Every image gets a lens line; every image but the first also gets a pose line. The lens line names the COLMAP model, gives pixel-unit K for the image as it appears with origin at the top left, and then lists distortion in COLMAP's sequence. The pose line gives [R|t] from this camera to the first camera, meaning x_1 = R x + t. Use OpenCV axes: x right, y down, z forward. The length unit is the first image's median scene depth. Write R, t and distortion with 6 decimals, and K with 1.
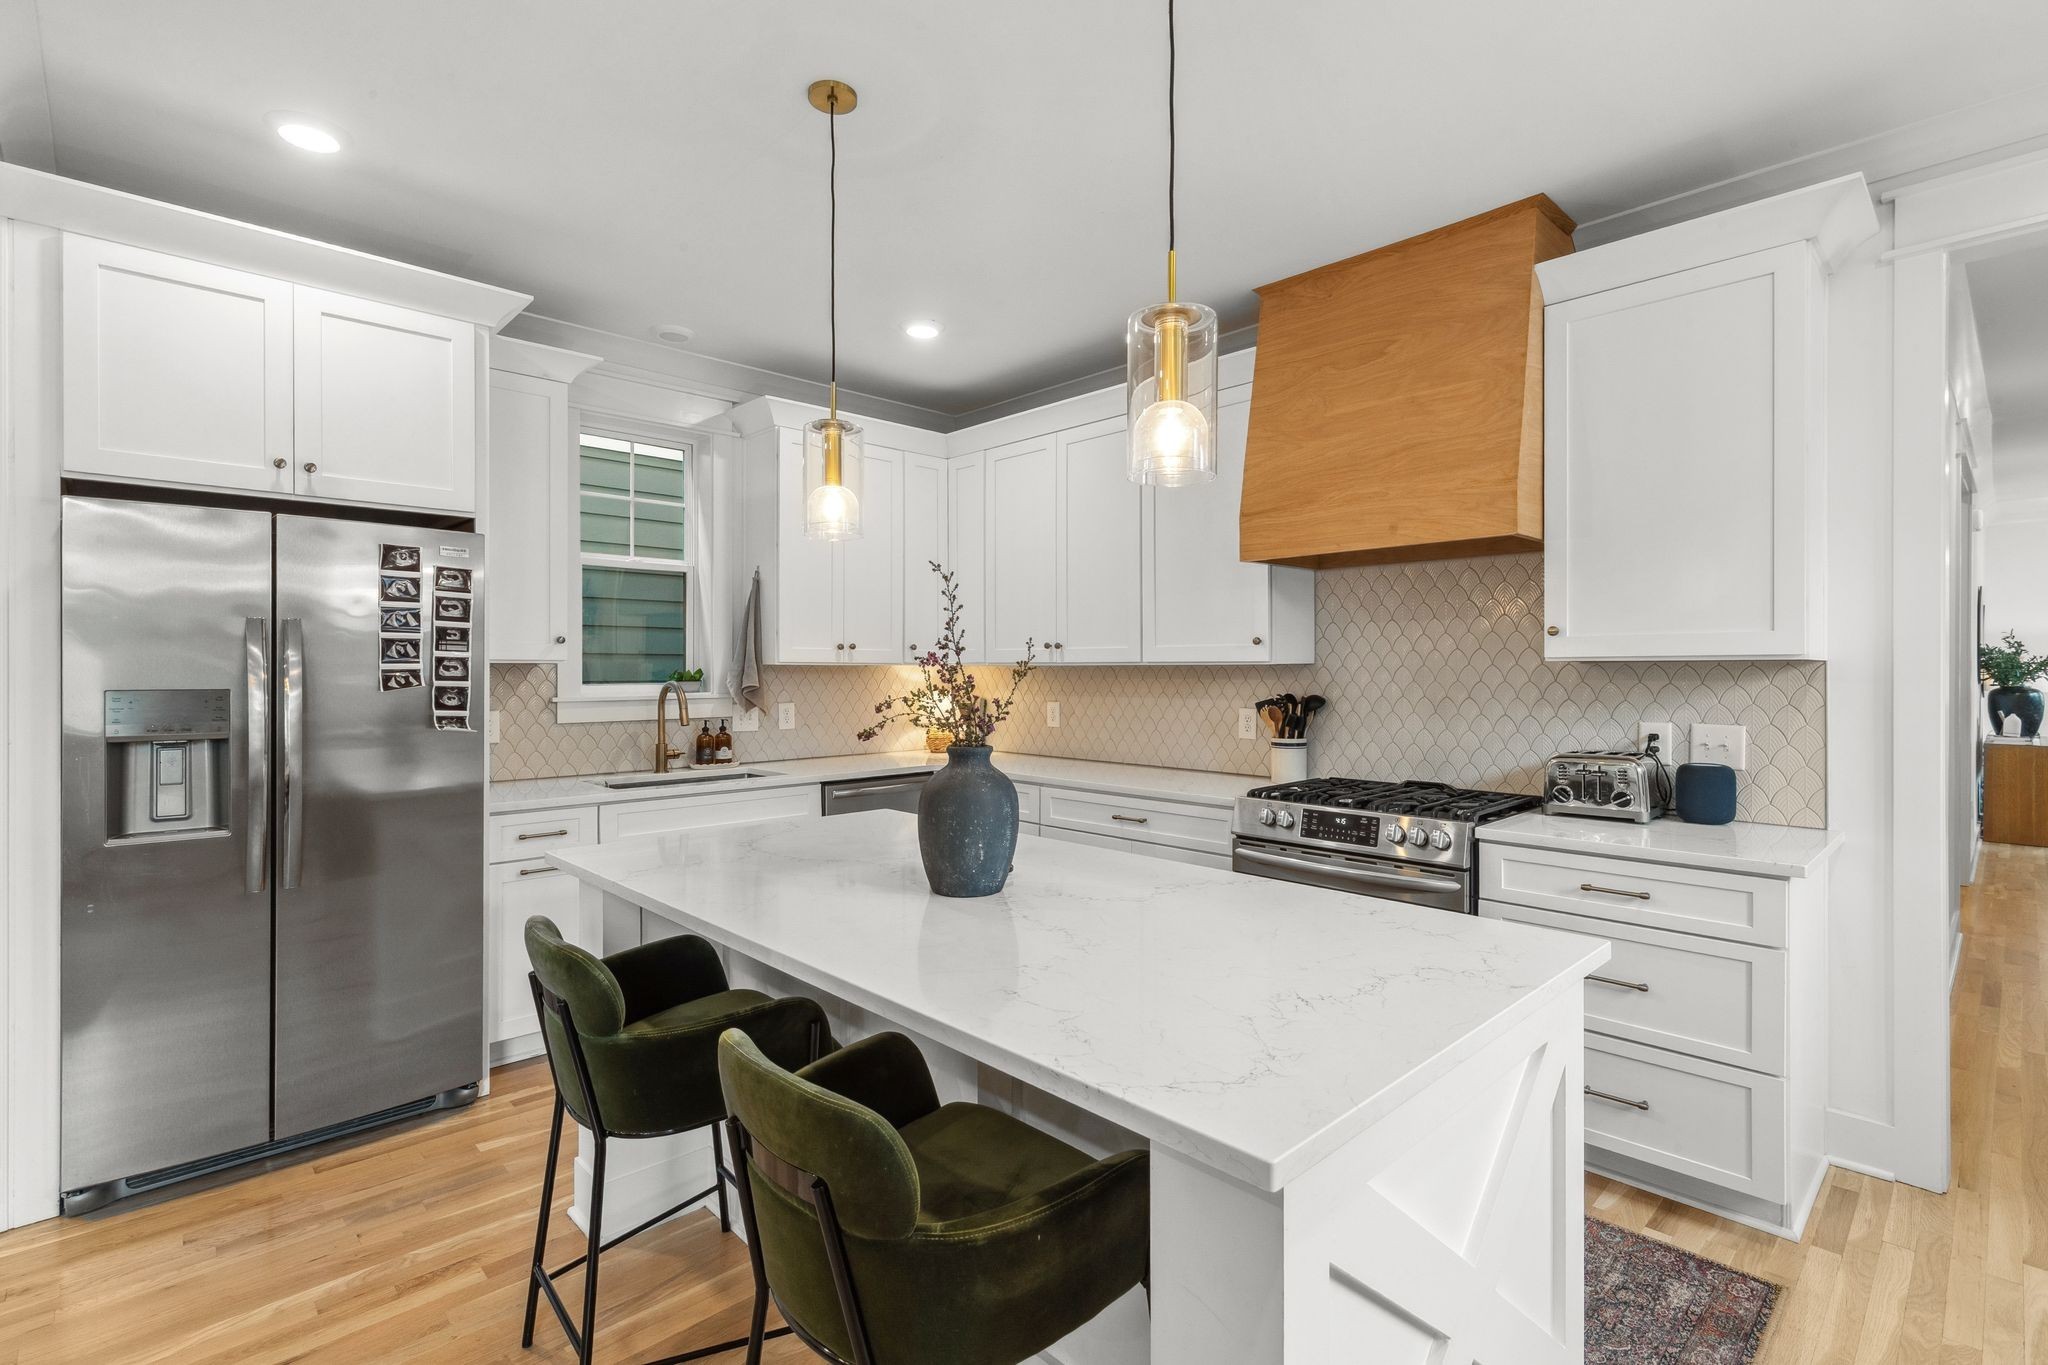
lens RADIAL K [[937.6, 0, 1021.4], [0, 937.6, 671.2], [0, 0, 1]] dist [0.001503, -0.000111]
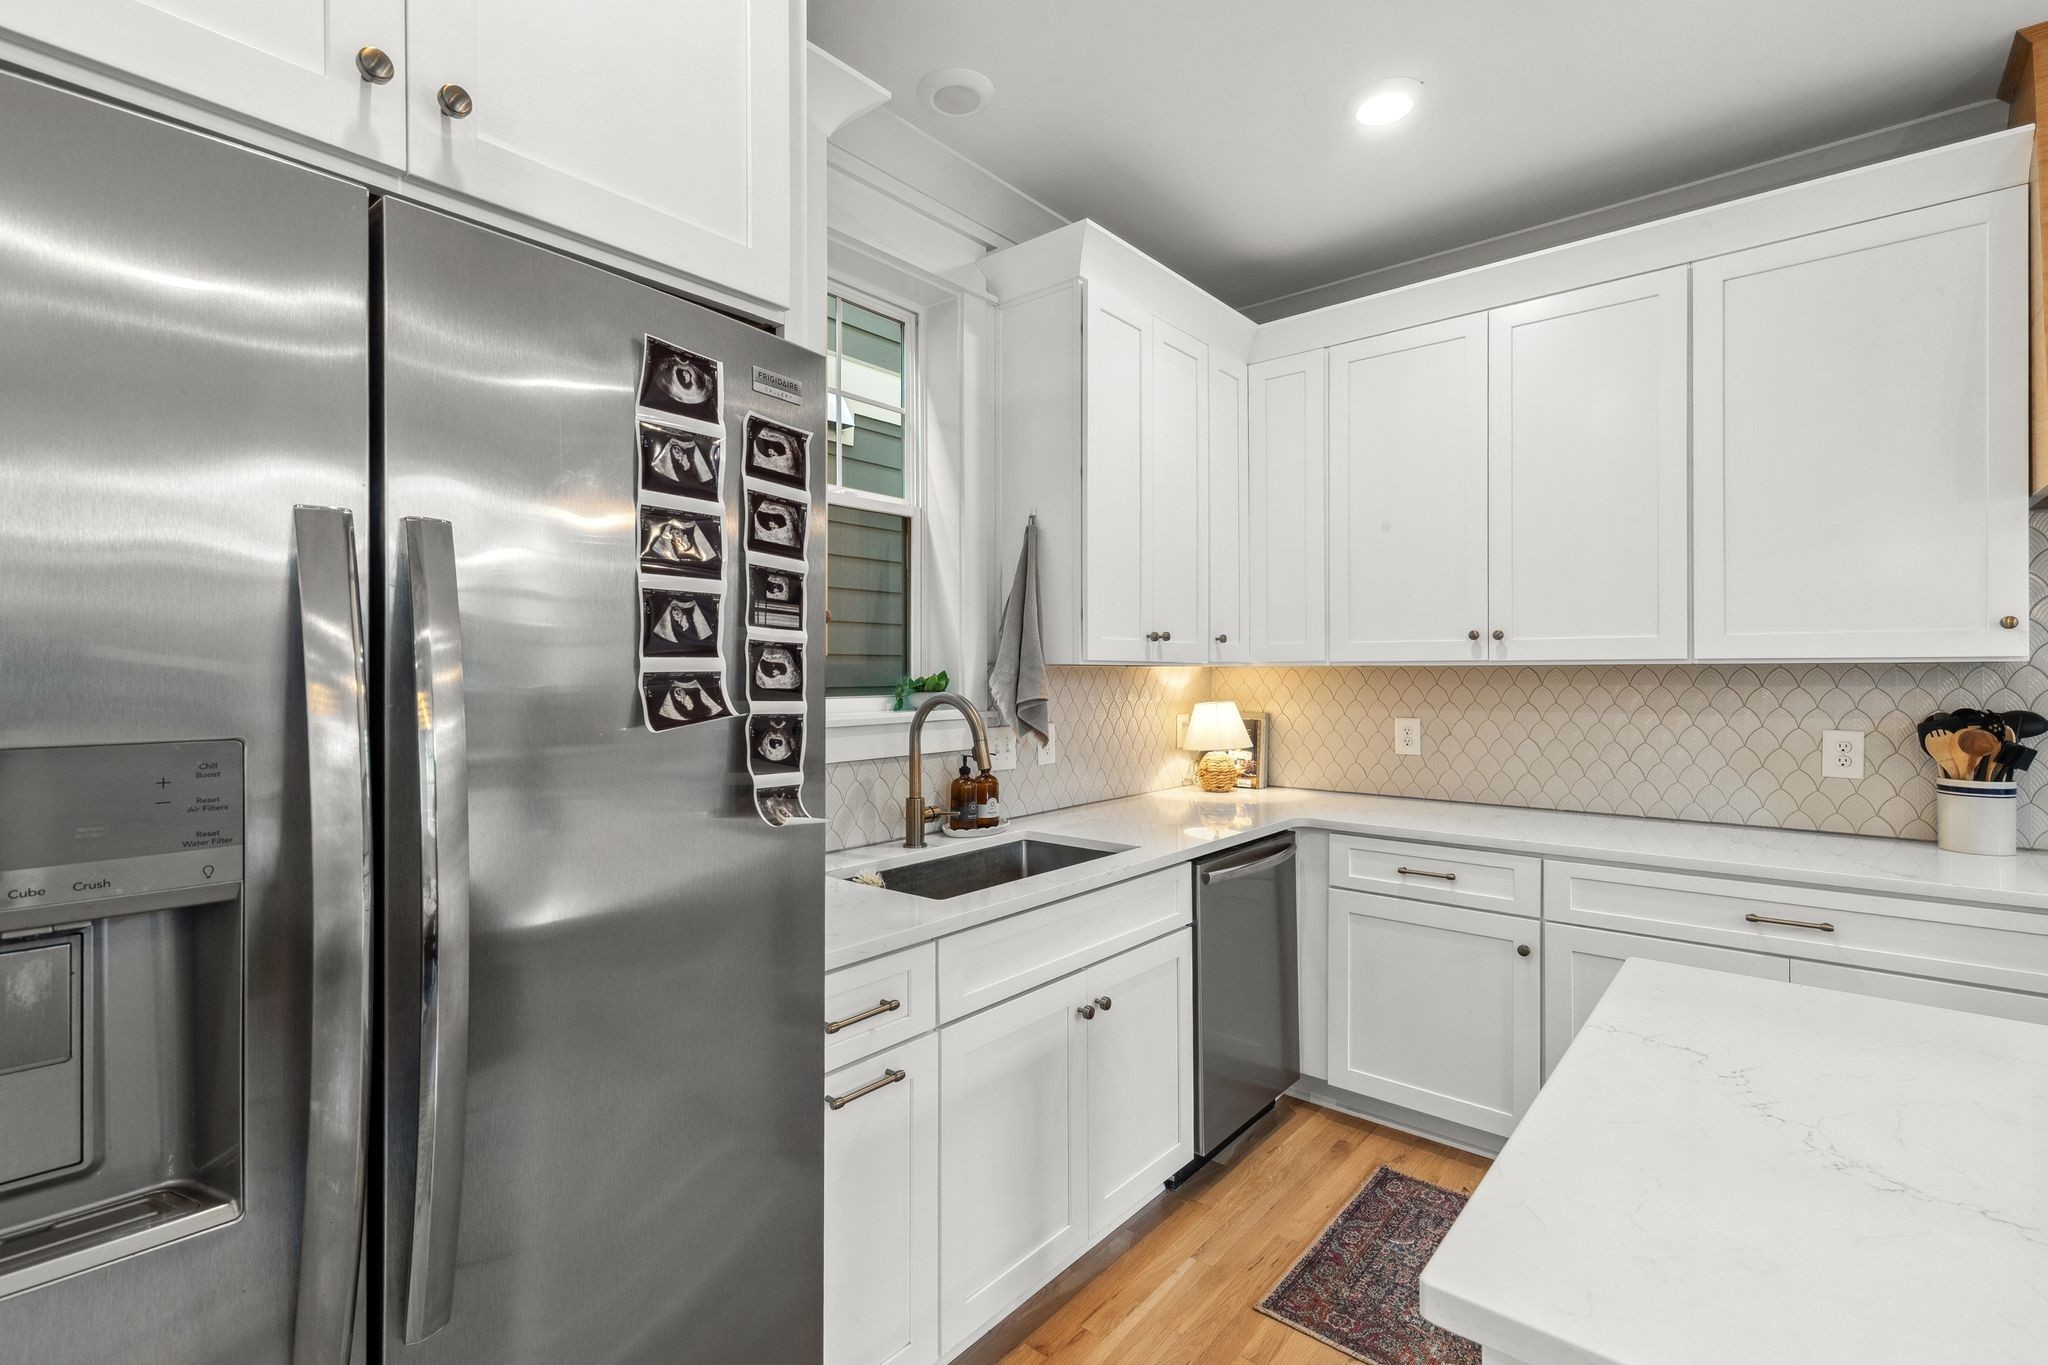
lens RADIAL K [[937.6, 0, 1027.3], [0, 937.6, 676.4], [0, 0, 1]] dist [0.001503, -0.000111]
pose [[0.995001, -0.002850, 0.099829, -0.372938], [0.002642, 0.999994, 0.002208, -0.000481], [-0.099834, -0.001933, 0.995002, 0.403314]]
